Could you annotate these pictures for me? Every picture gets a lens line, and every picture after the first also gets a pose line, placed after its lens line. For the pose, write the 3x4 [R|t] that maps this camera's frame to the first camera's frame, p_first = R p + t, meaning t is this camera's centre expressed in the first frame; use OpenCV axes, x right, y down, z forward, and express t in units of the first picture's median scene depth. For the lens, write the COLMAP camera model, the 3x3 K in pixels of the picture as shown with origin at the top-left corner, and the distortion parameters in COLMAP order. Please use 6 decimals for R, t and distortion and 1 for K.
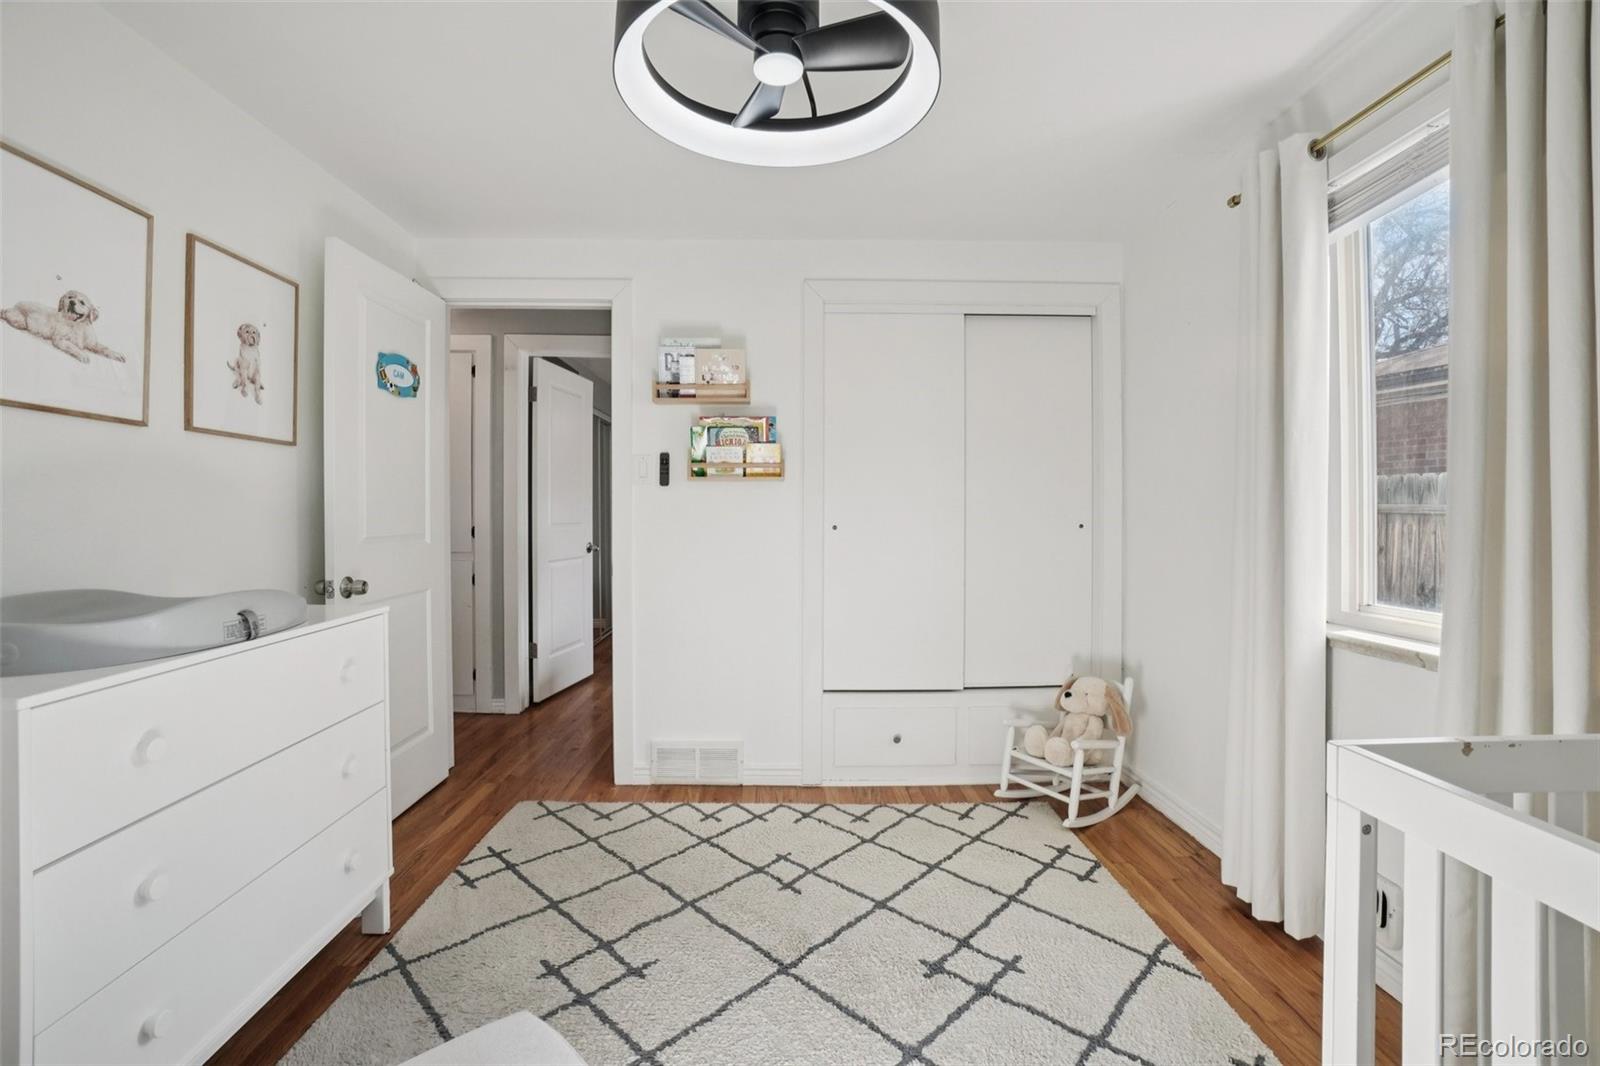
lens RADIAL K [[699.2, 0, 800.7], [0, 699.2, 517.2], [0, 0, 1]] dist [-0.000371, 0.000151]
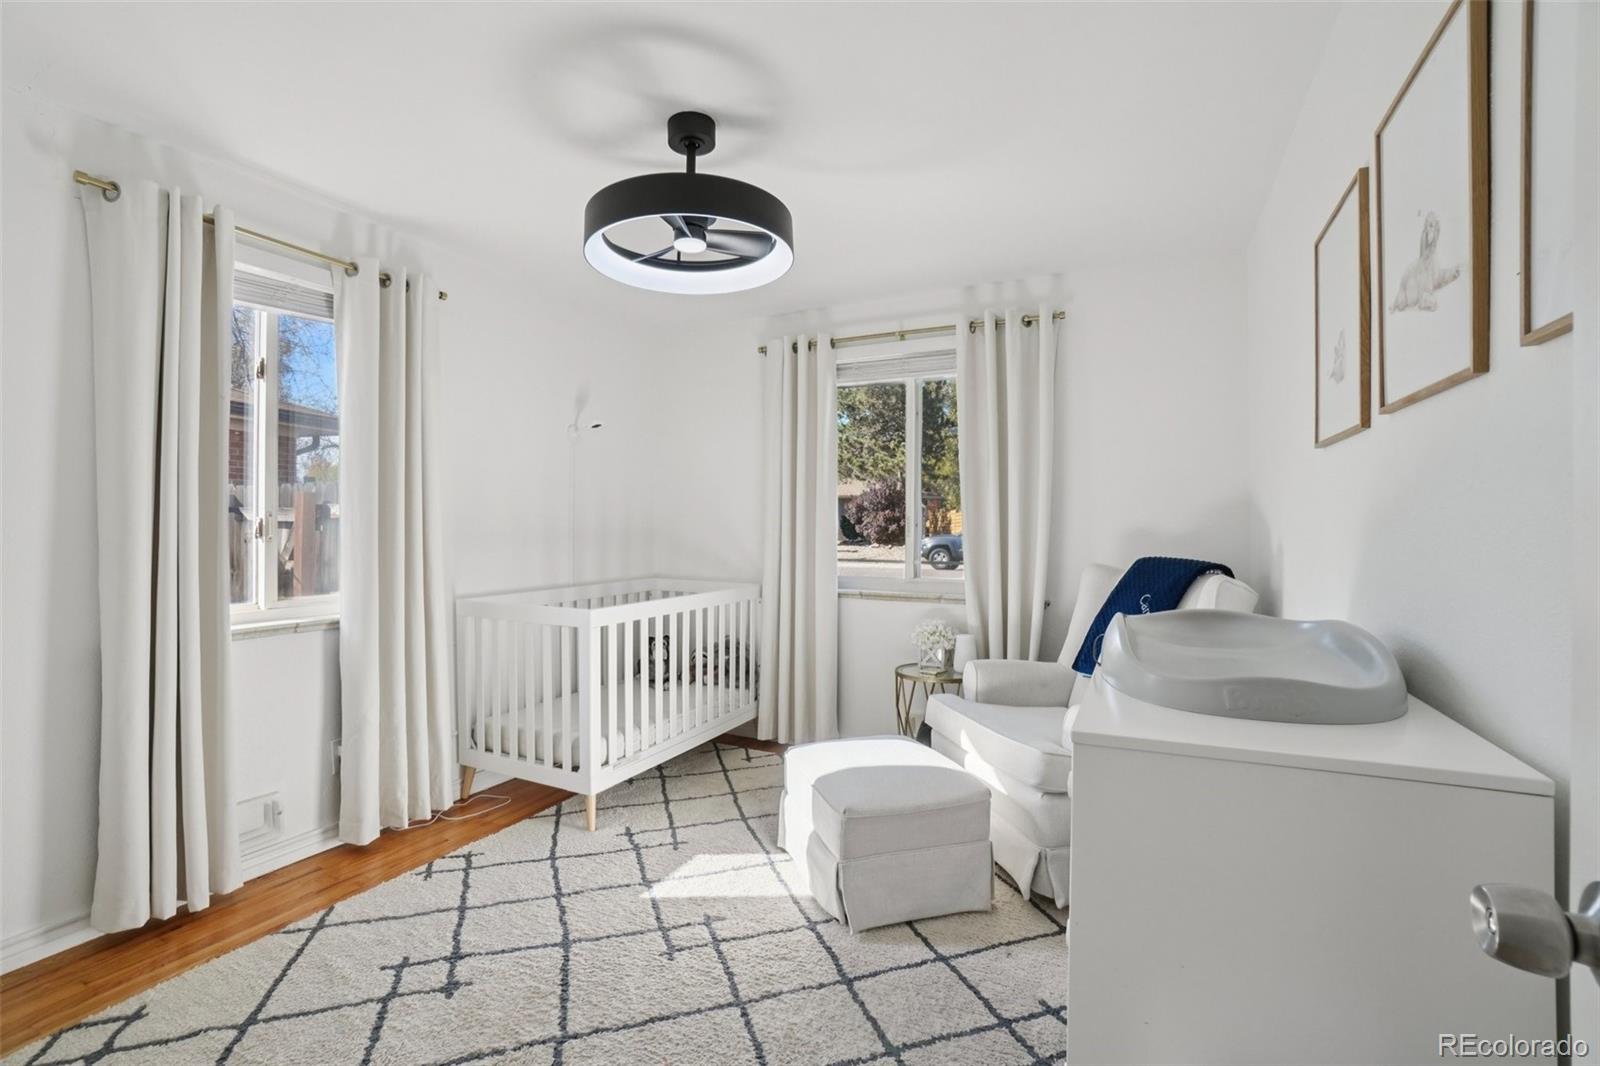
lens RADIAL K [[699.2, 0, 800.7], [0, 699.2, 517.2], [0, 0, 1]] dist [-0.000371, 0.000151]
pose [[-0.880292, 0.004608, 0.474410, -0.712435], [0.000258, 0.999957, -0.009235, -0.013331], [-0.474433, -0.008007, -0.880255, 1.629674]]
